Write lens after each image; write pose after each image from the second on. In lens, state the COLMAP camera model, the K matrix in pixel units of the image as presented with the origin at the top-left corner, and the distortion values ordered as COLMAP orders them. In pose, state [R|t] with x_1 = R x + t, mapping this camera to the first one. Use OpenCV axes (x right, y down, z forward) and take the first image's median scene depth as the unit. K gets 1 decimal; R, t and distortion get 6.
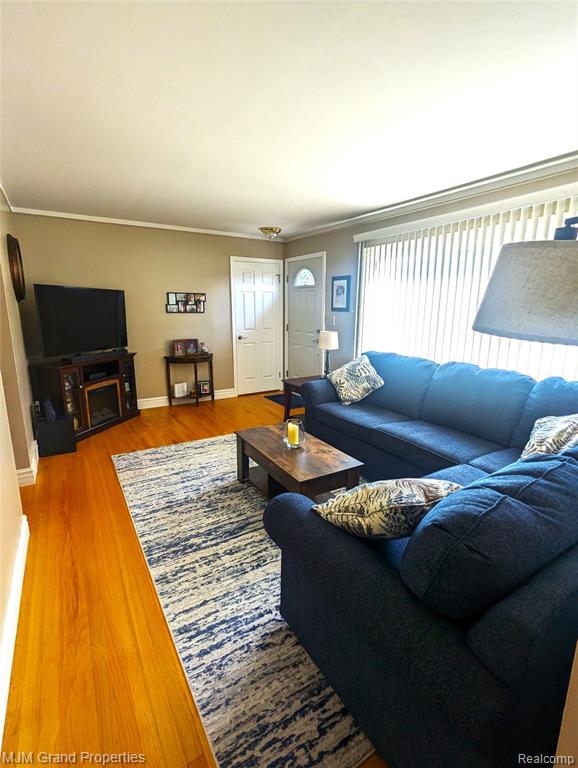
lens RADIAL K [[365.8, 0, 289.0], [0, 365.8, 384.0], [0, 0, 1]] dist [0.001123, 0.000567]
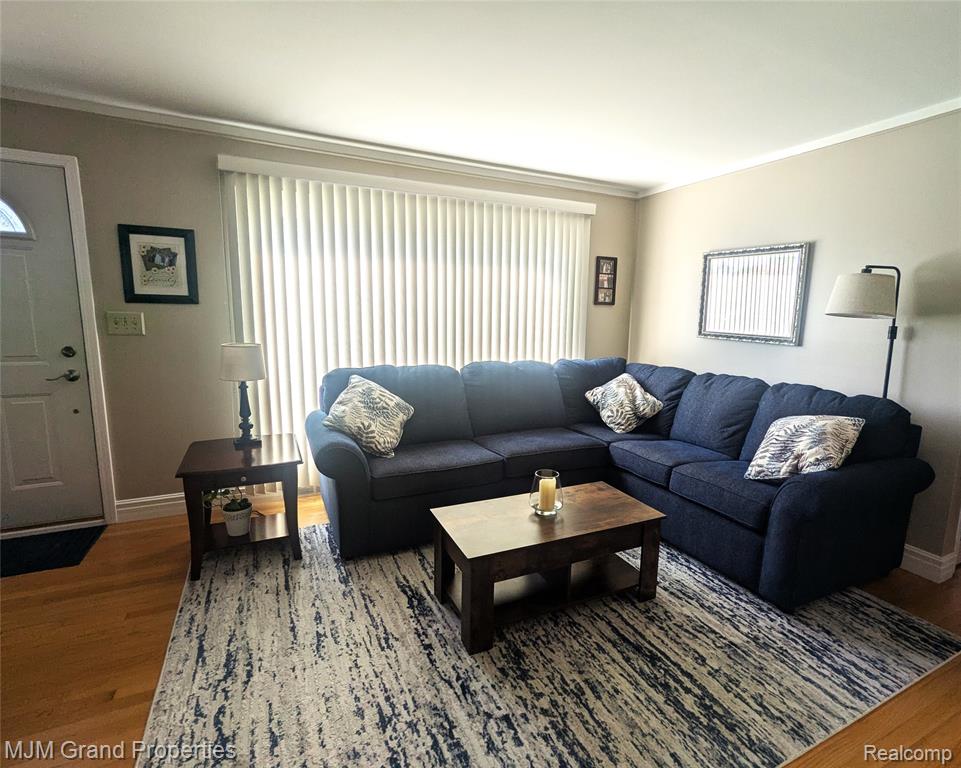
lens RADIAL K [[497.4, 0, 482.2], [0, 497.4, 393.0], [0, 0, 1]] dist [-0.002299, 0.000306]
pose [[0.091787, -0.177431, 0.979844, -0.959771], [0.193142, 0.968483, 0.157281, -0.226729], [-0.976868, 0.174812, 0.123164, 1.134355]]
